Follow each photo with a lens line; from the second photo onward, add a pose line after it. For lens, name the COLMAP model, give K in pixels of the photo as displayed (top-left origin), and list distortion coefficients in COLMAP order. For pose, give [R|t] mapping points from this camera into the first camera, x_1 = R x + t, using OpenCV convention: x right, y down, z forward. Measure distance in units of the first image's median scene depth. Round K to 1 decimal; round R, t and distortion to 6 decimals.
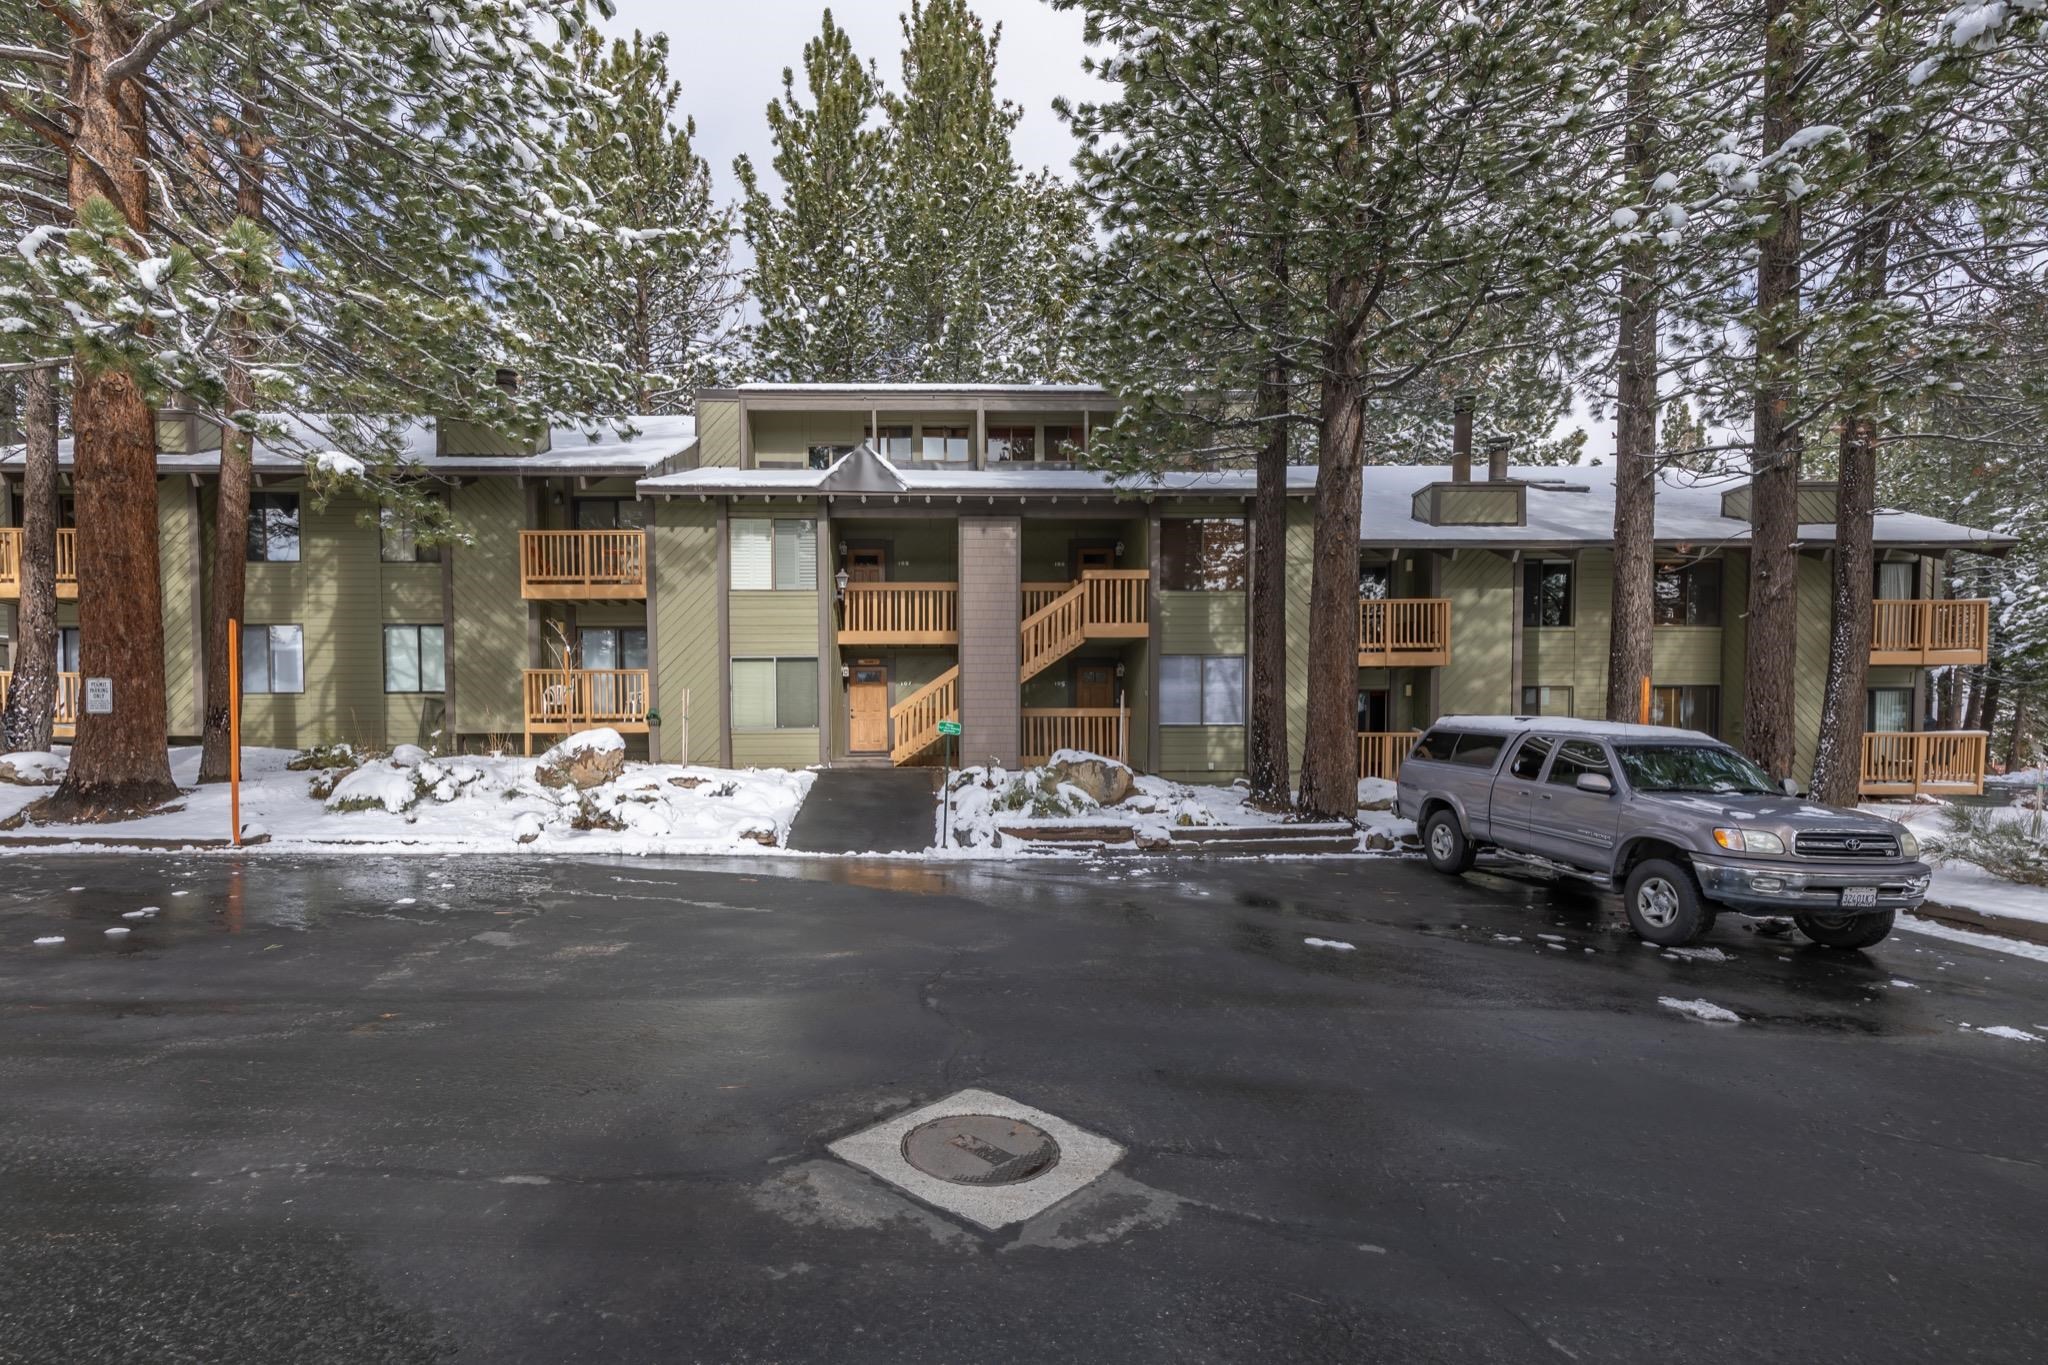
lens RADIAL K [[917.6, 0, 1022.4], [0, 917.6, 692.4], [0, 0, 1]] dist [0.010610, -0.000412]
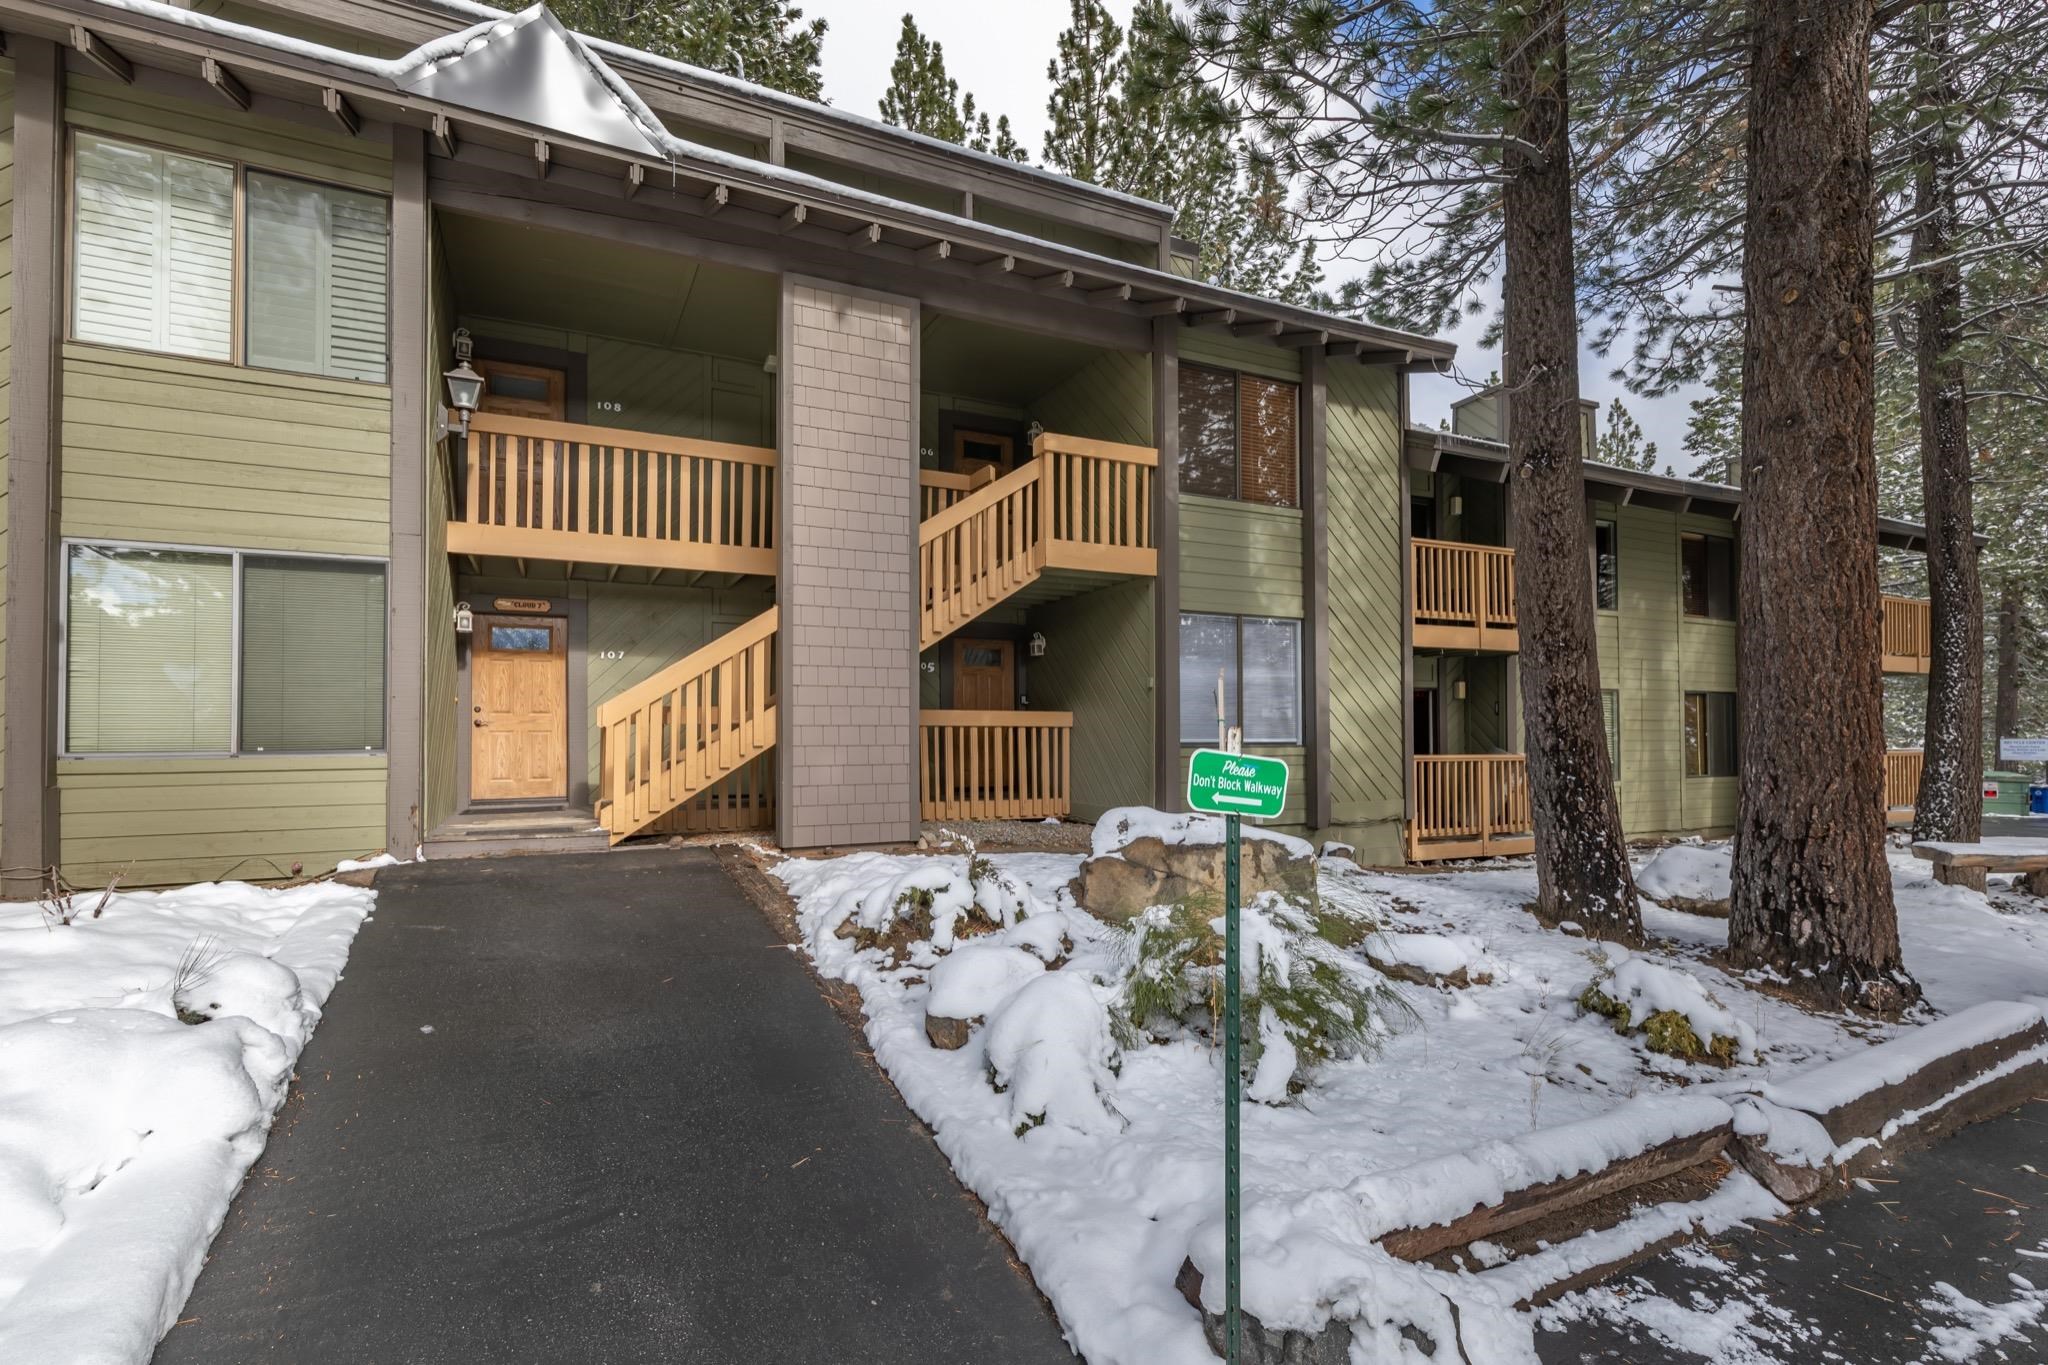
lens RADIAL K [[851.2, 0, 1028.5], [0, 851.2, 702.6], [0, 0, 1]] dist [0.003897, 0.000360]
pose [[0.912424, 0.017206, 0.408885, -0.125589], [-0.015788, 0.999852, -0.006843, 0.016723], [-0.408942, -0.000212, 0.912560, 0.577749]]
